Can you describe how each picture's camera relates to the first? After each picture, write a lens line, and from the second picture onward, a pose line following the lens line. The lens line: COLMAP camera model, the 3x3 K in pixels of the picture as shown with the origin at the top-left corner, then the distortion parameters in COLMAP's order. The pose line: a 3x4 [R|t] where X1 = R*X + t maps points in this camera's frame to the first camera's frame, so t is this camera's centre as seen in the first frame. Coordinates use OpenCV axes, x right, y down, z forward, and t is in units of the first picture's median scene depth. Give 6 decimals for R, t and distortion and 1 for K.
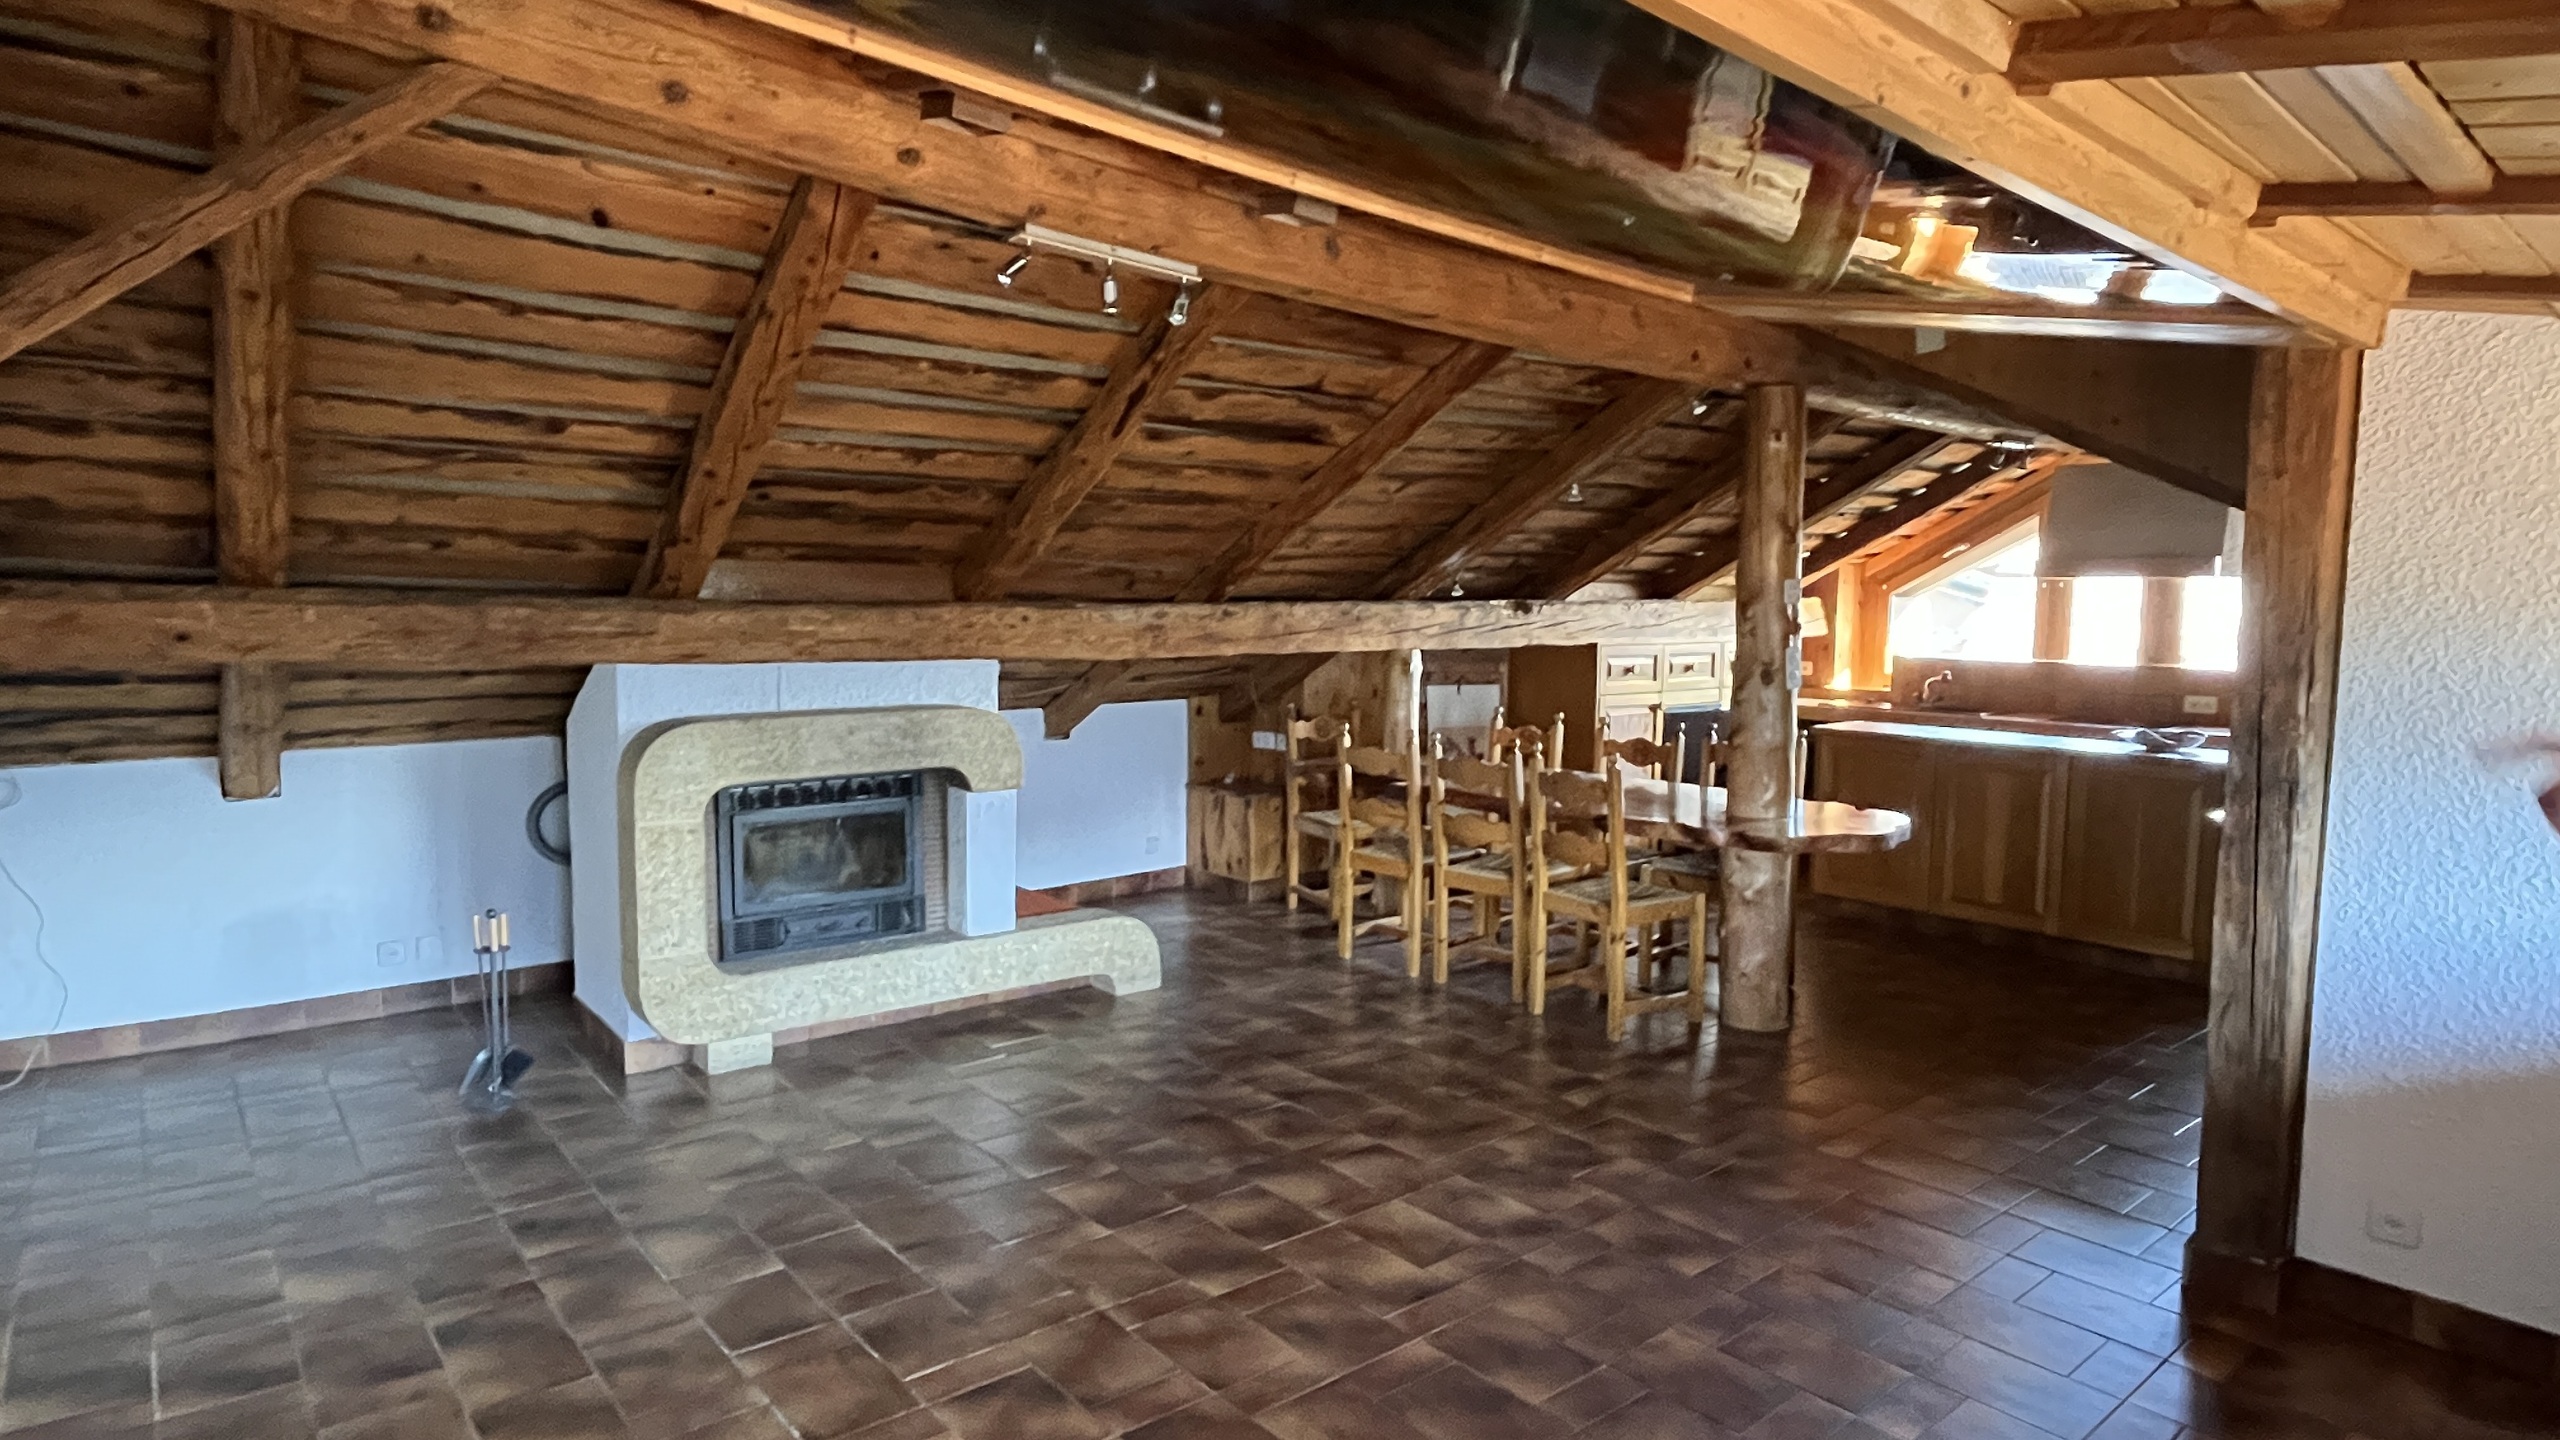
lens RADIAL K [[1412.7, 0, 1280.0], [0, 1412.7, 718.1], [0, 0, 1]] dist [-0.001145, -0.000162]
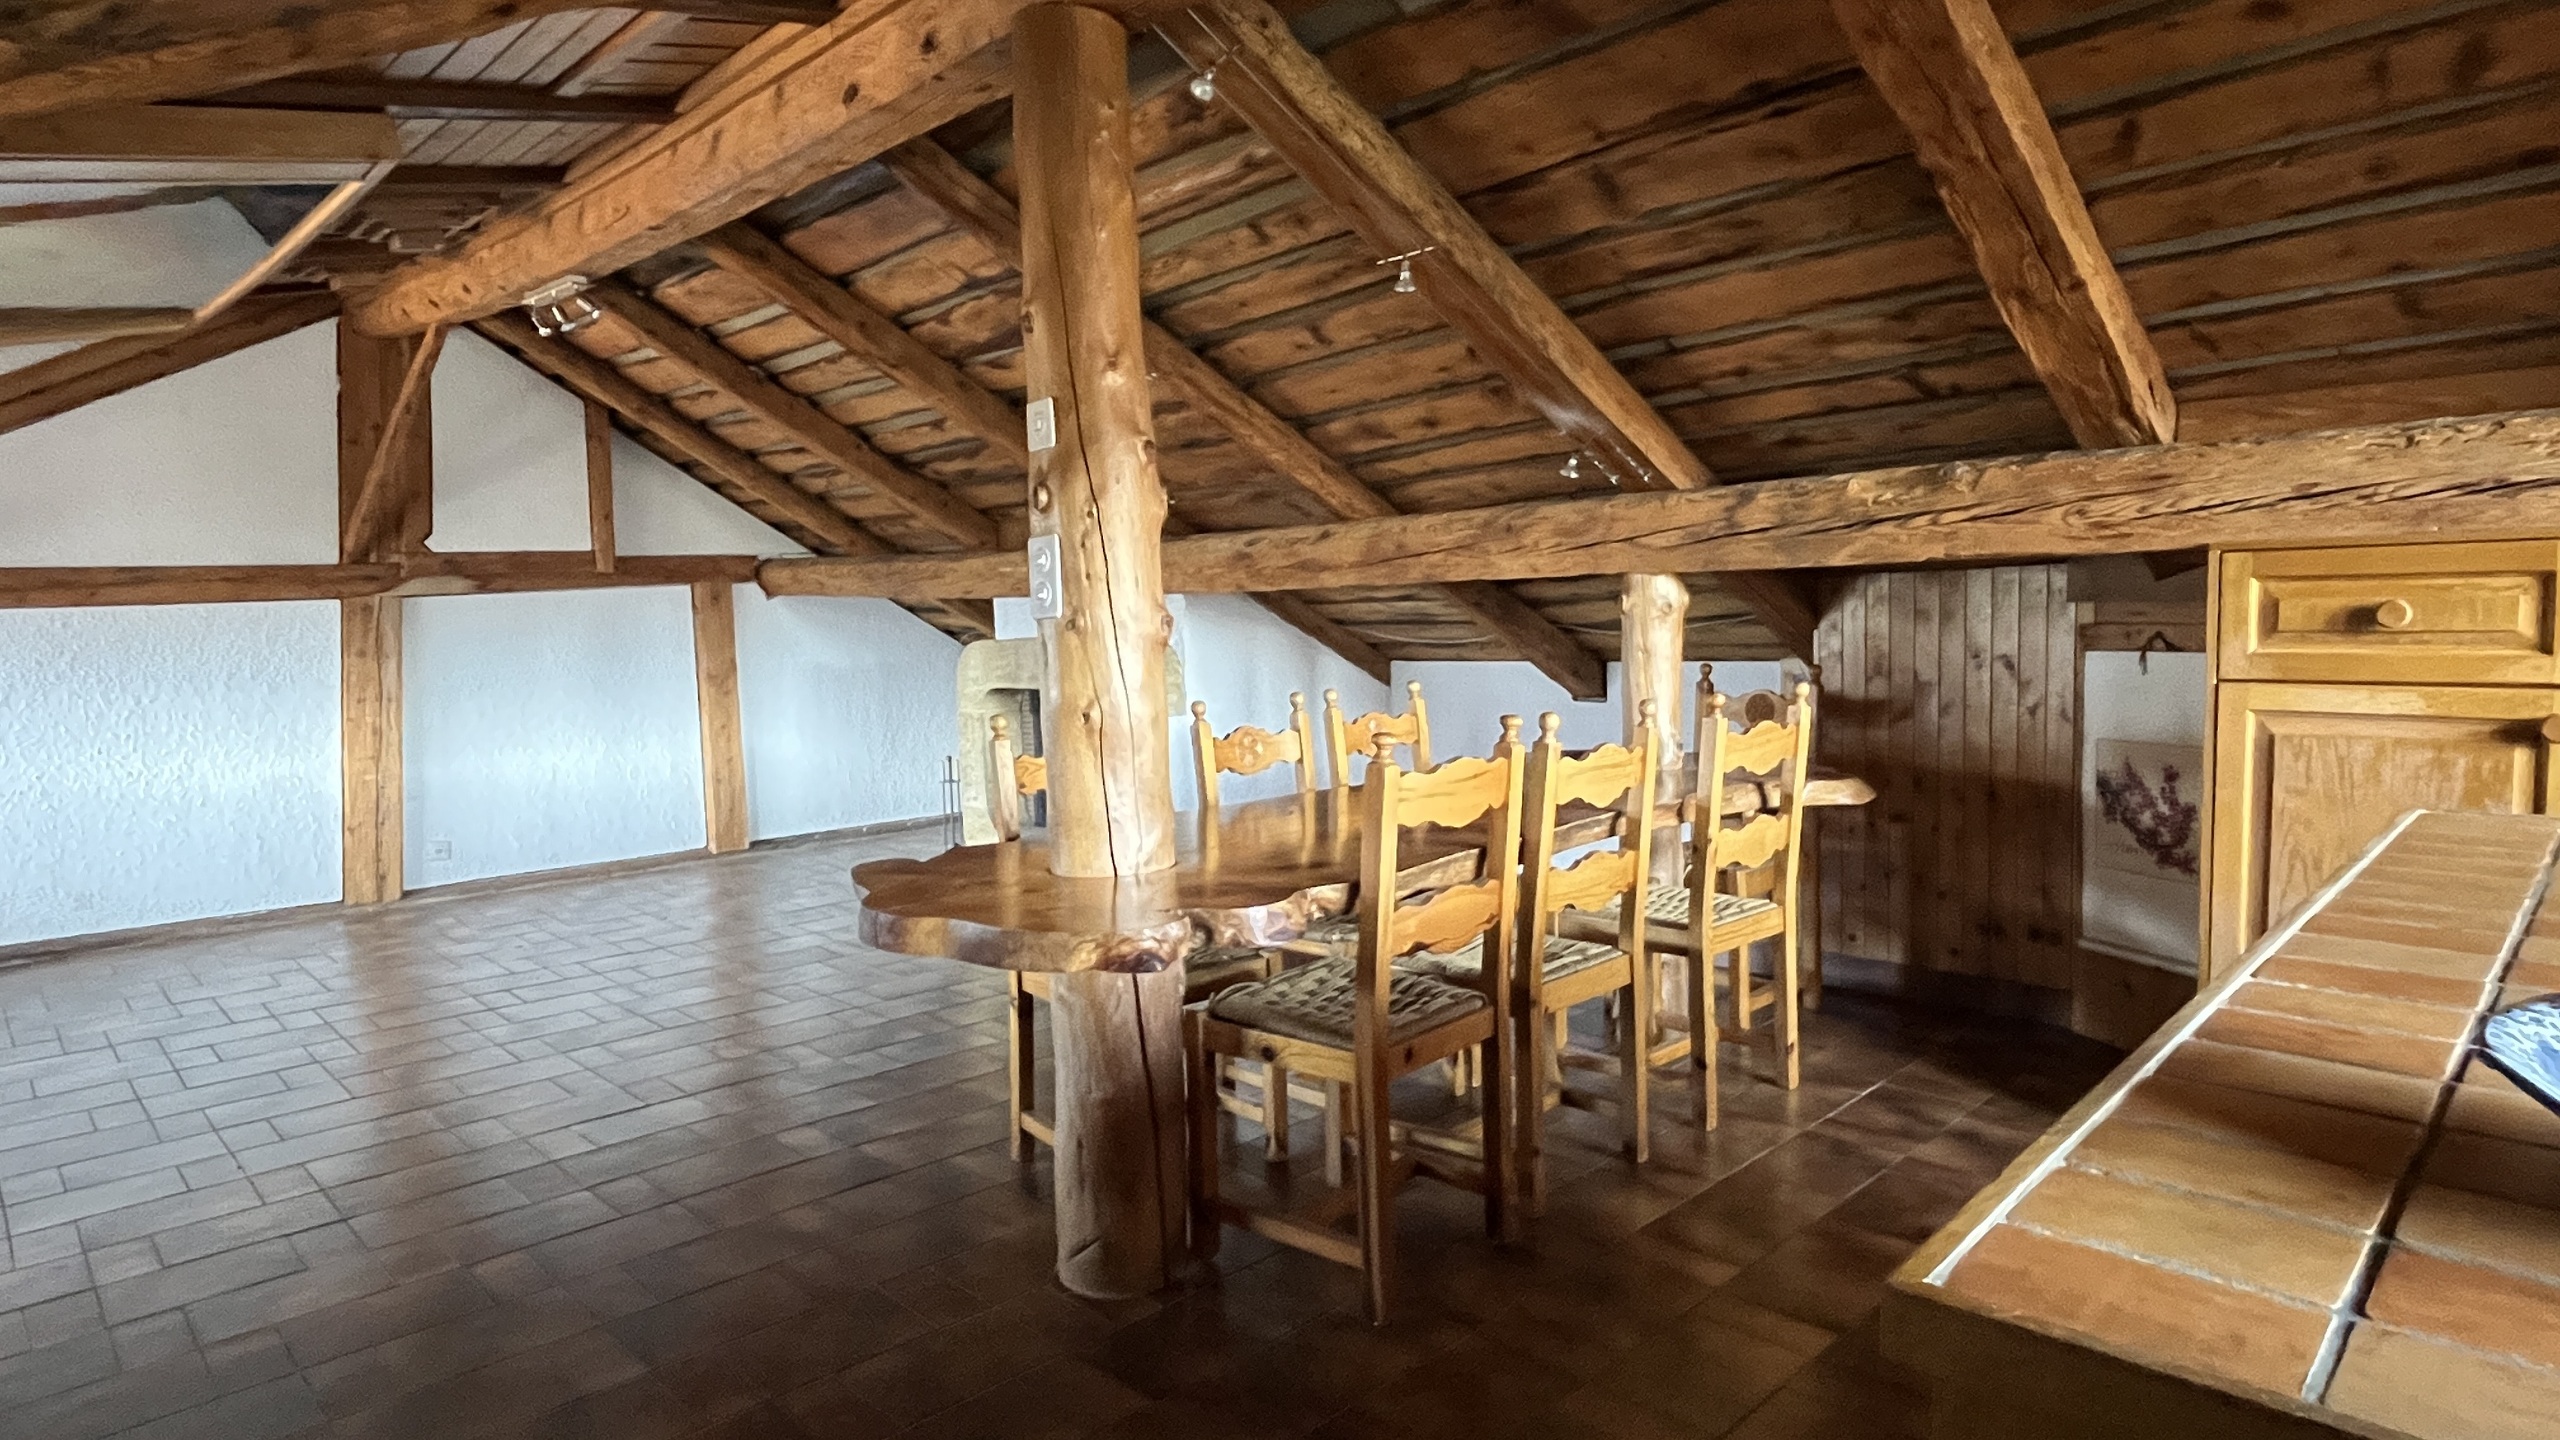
lens RADIAL K [[1412.7, 0, 1280.1], [0, 1412.7, 717.5], [0, 0, 1]] dist [-0.001145, -0.000162]
pose [[0.063742, 0.062002, -0.996039, 0.742256], [-0.063682, 0.996287, 0.057942, -0.013436], [0.995933, 0.059736, 0.067453, 0.872498]]
